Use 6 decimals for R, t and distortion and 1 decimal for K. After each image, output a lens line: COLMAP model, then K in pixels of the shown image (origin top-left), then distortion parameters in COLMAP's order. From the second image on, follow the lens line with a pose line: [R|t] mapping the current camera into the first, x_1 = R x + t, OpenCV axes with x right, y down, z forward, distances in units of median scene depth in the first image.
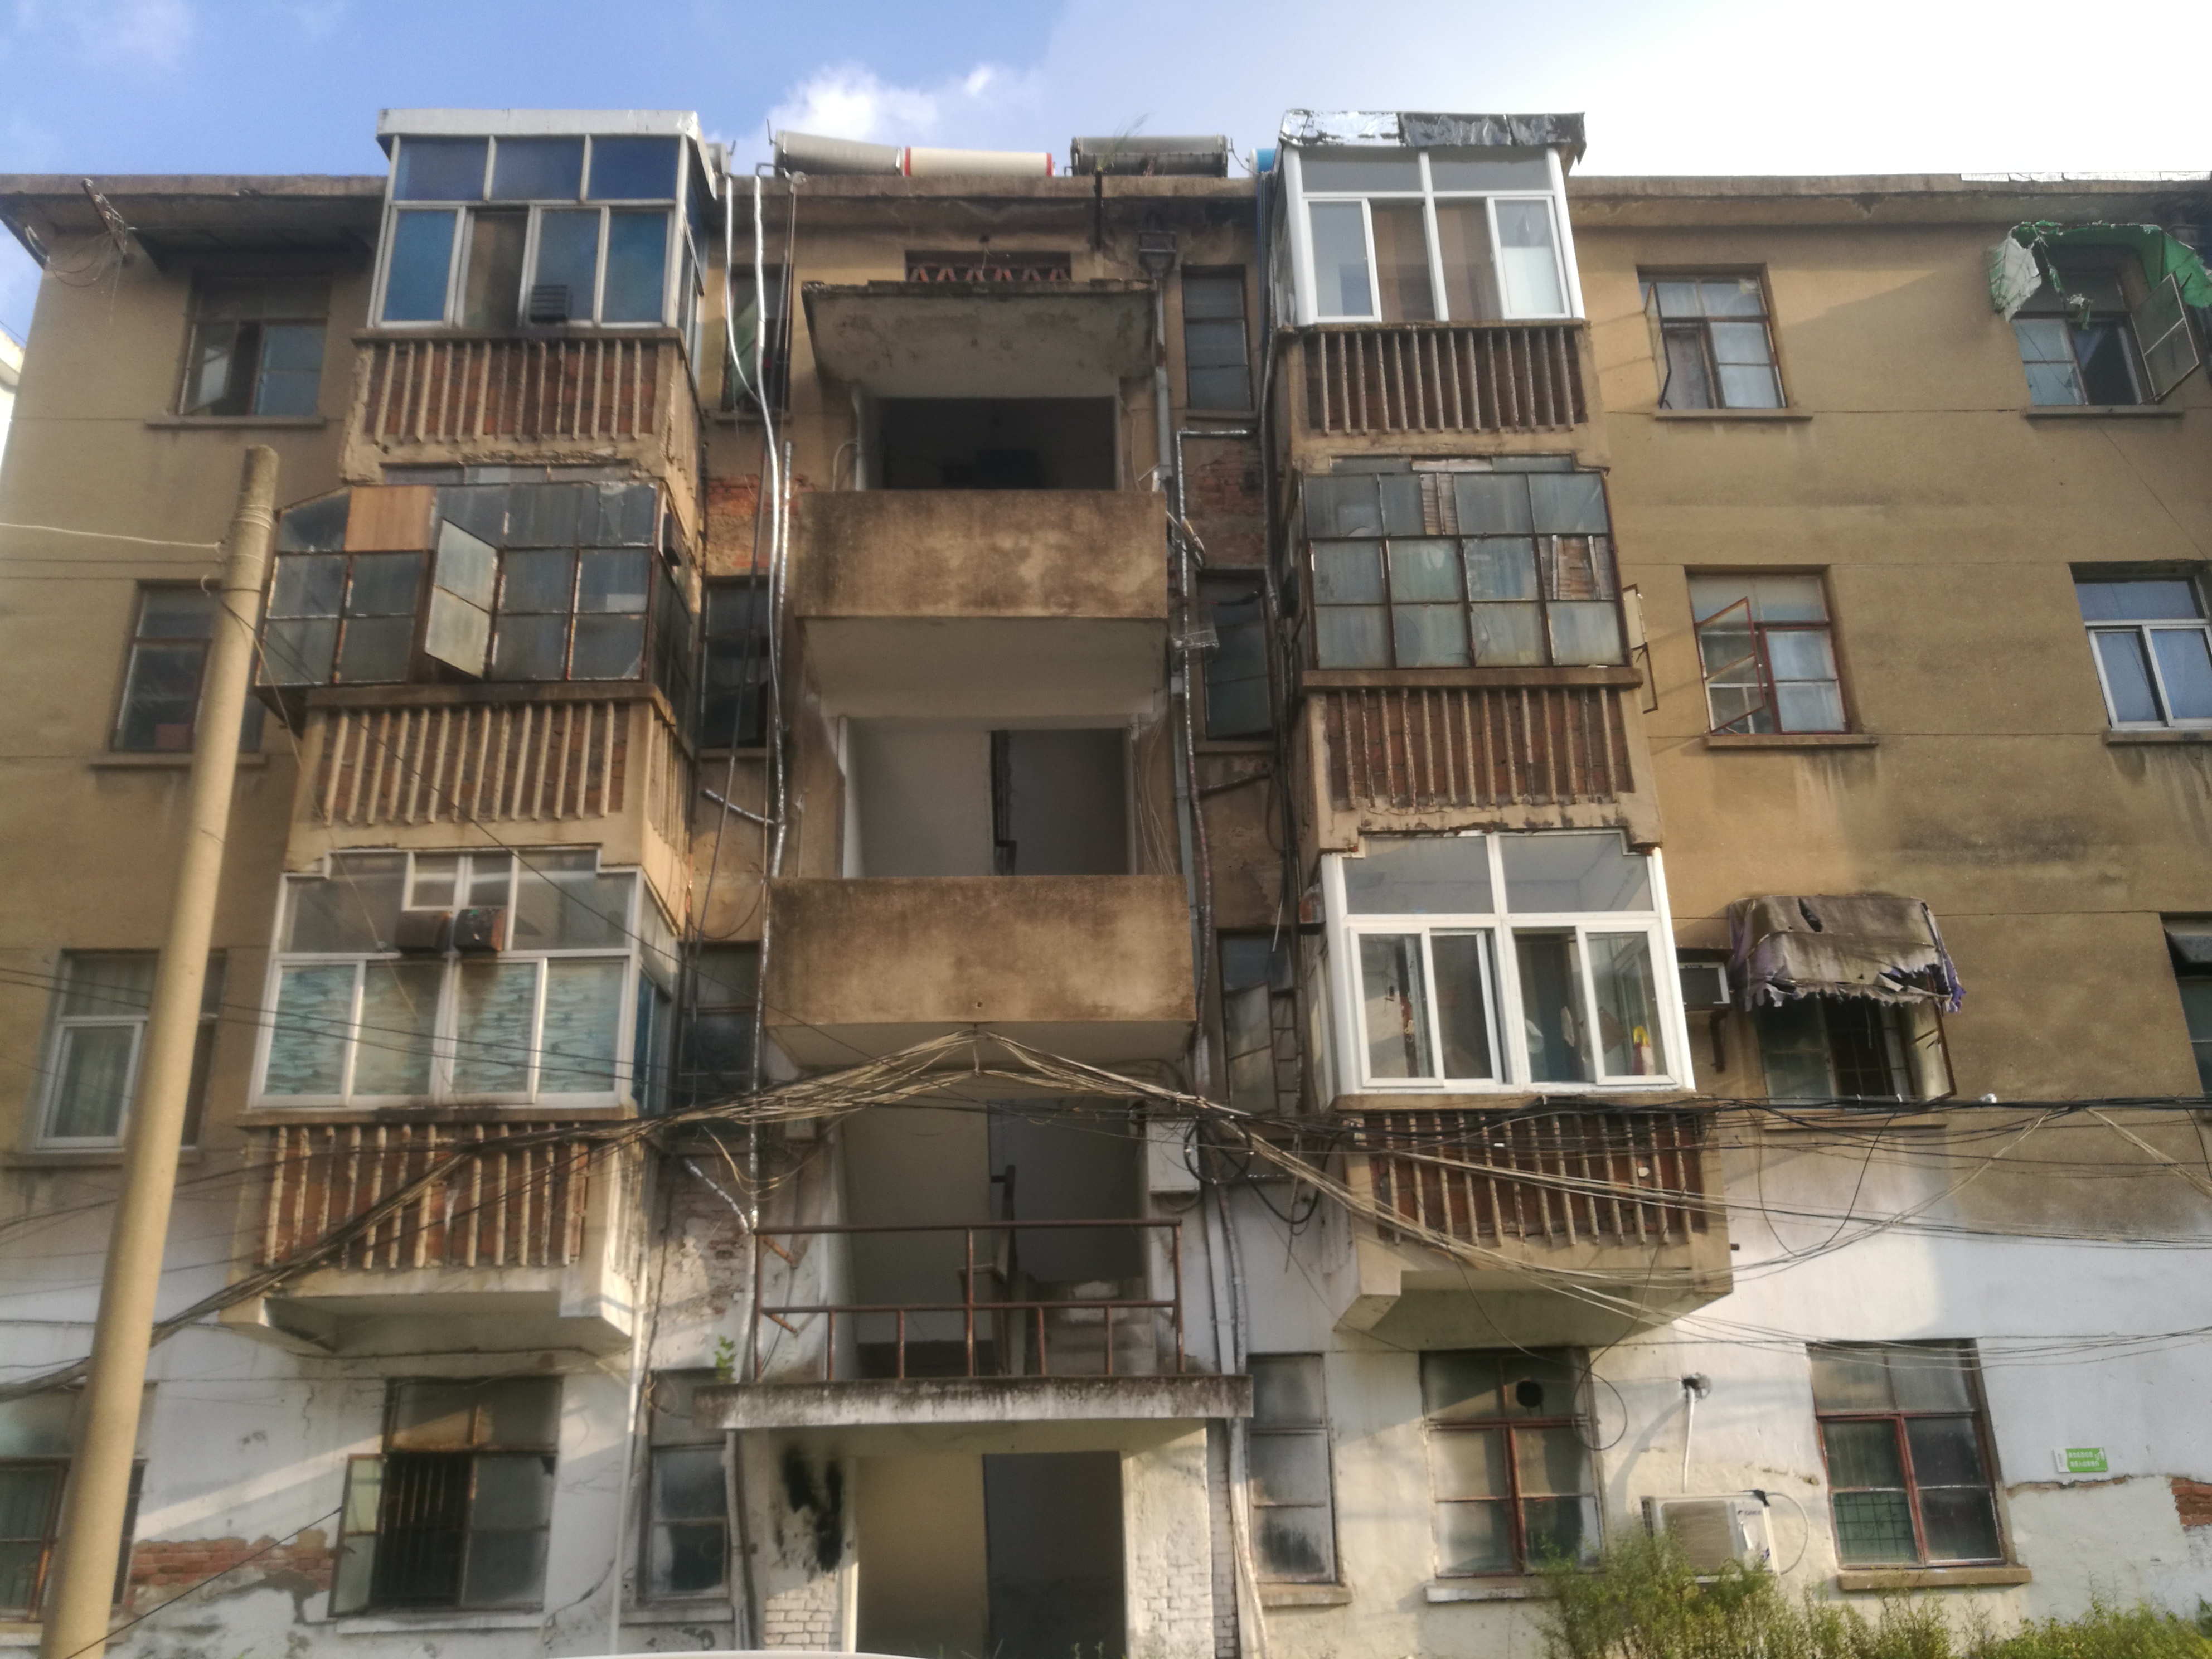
lens RADIAL K [[1776.6, 0, 1106.0], [0, 1776.6, 829.5], [0, 0, 1]] dist [-0.012546, 0.045822]
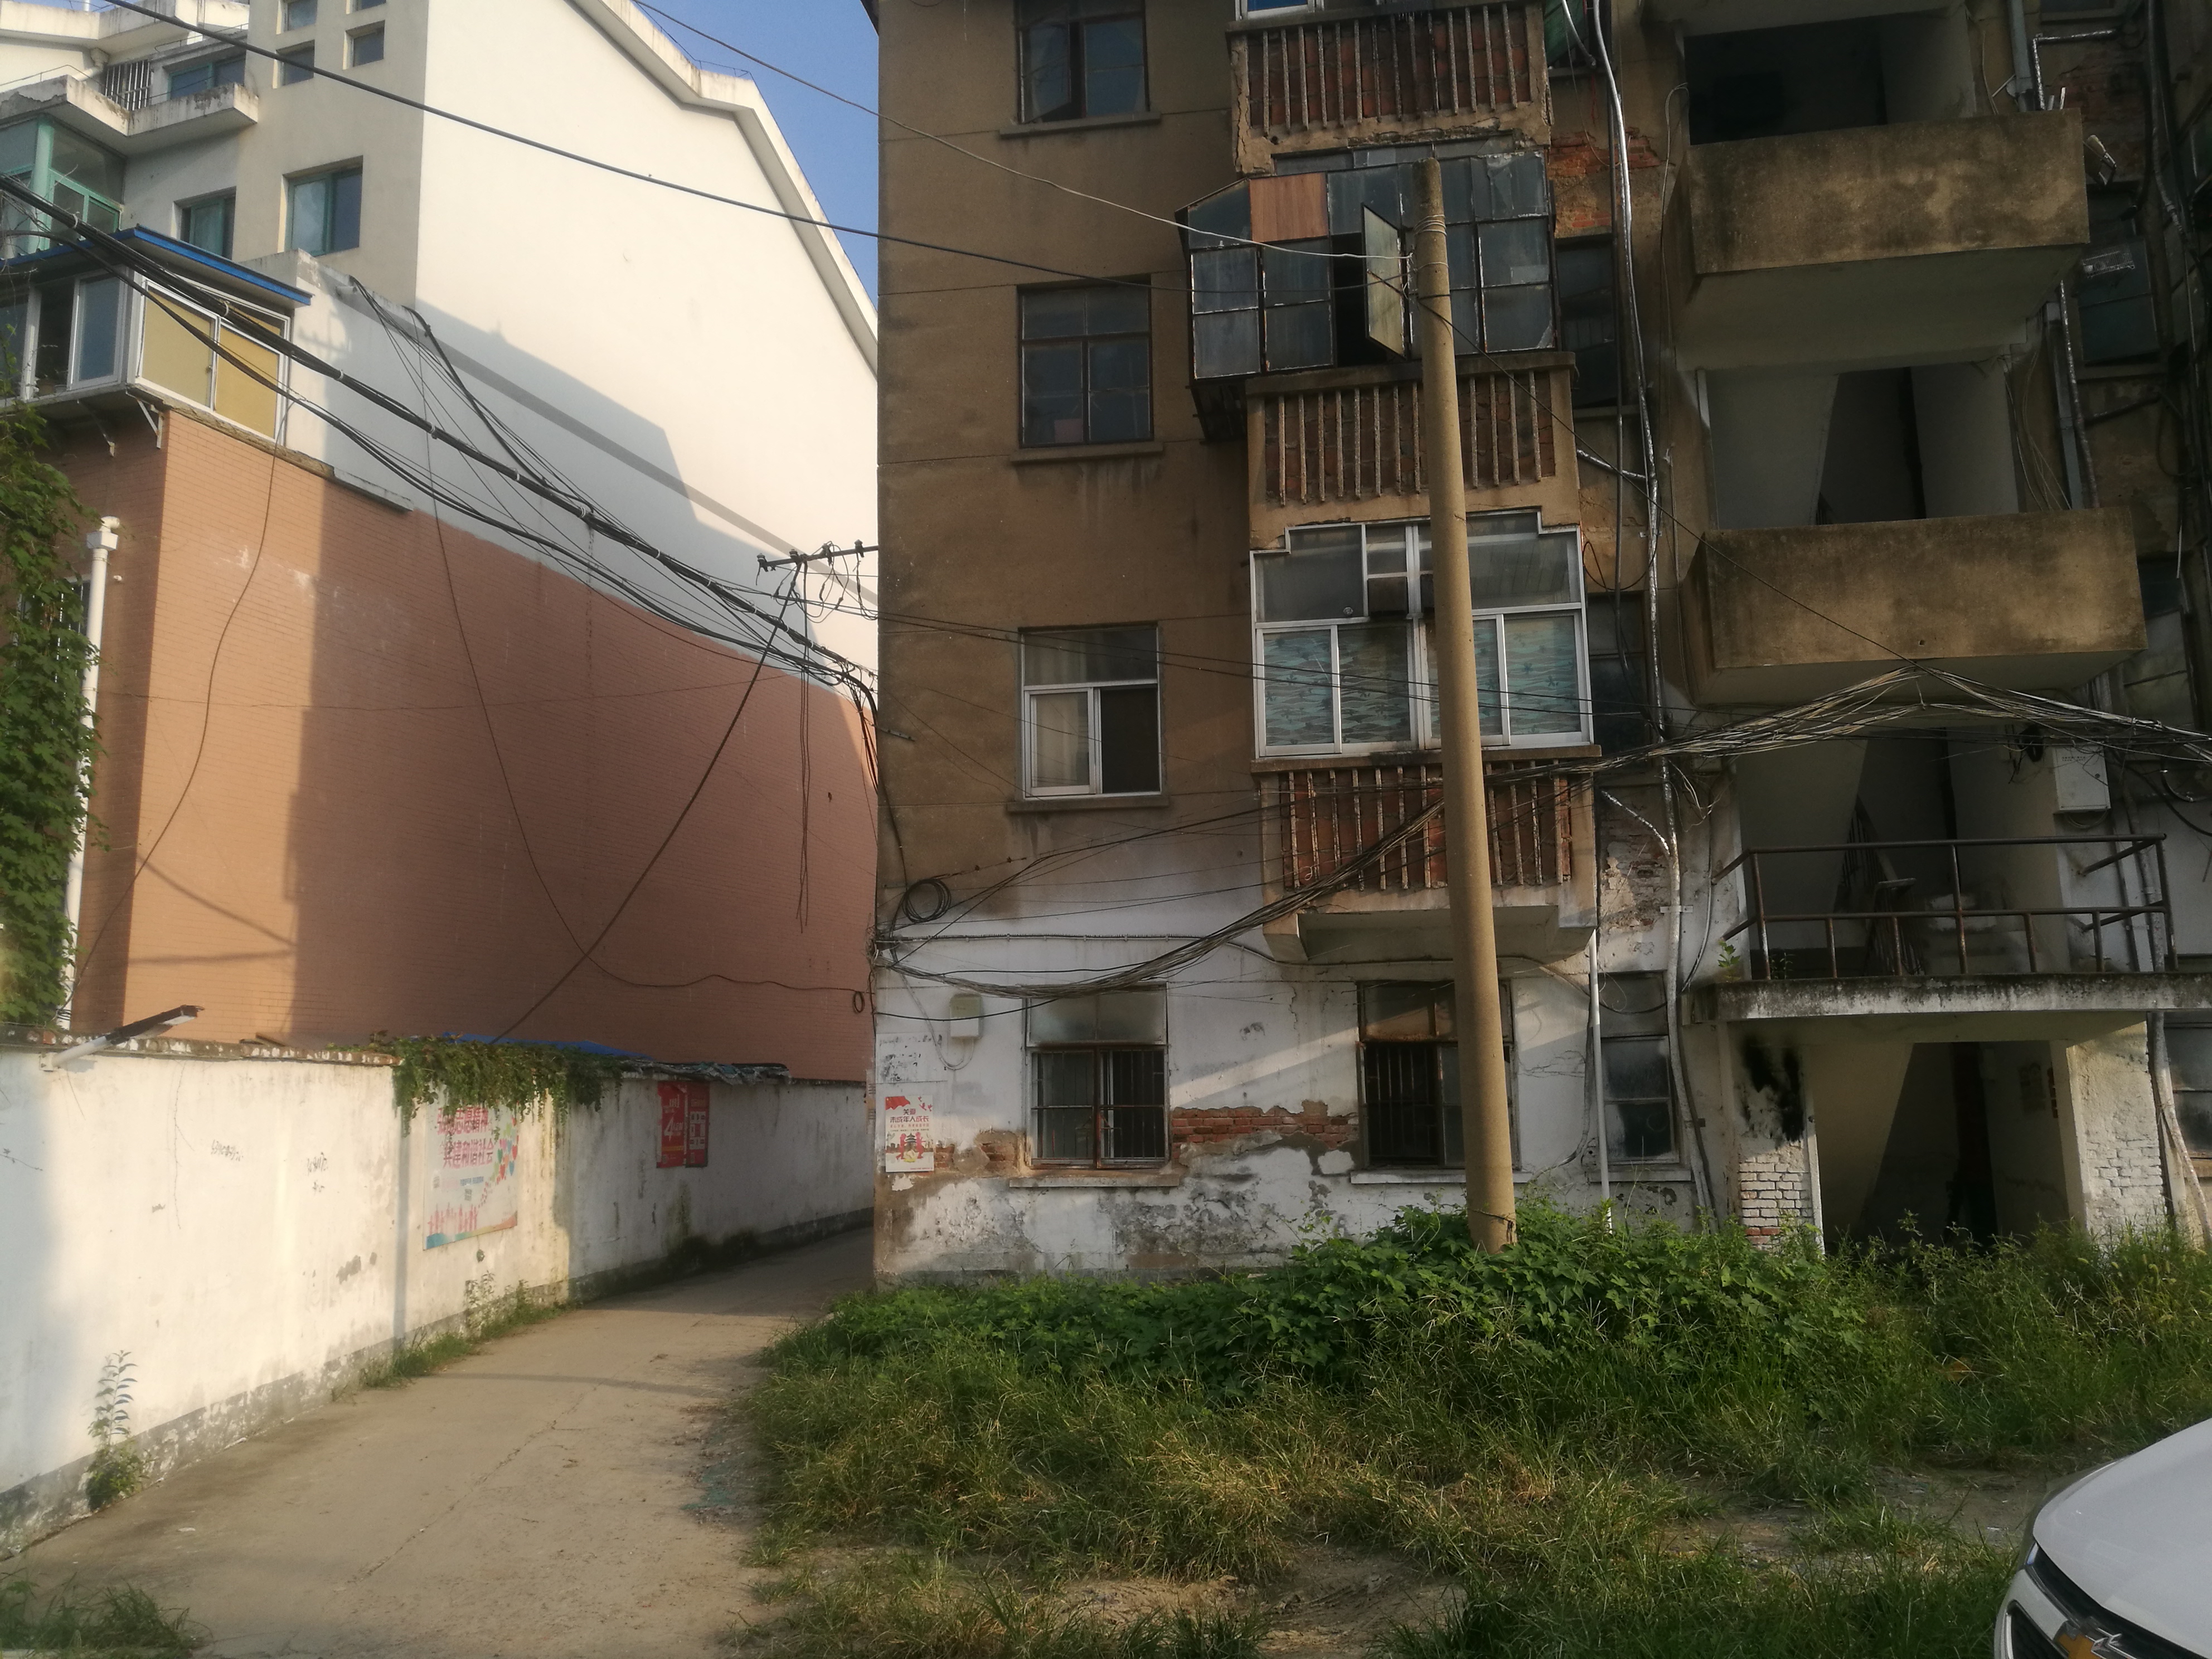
lens RADIAL K [[1736.8, 0, 1109.0], [0, 1736.8, 817.2], [0, 0, 1]] dist [0.026327, -0.004841]
pose [[0.983495, -0.024179, -0.179311, -0.355132], [0.058192, 0.980646, 0.186940, -0.020215], [0.171321, -0.194289, 0.965868, -0.111116]]
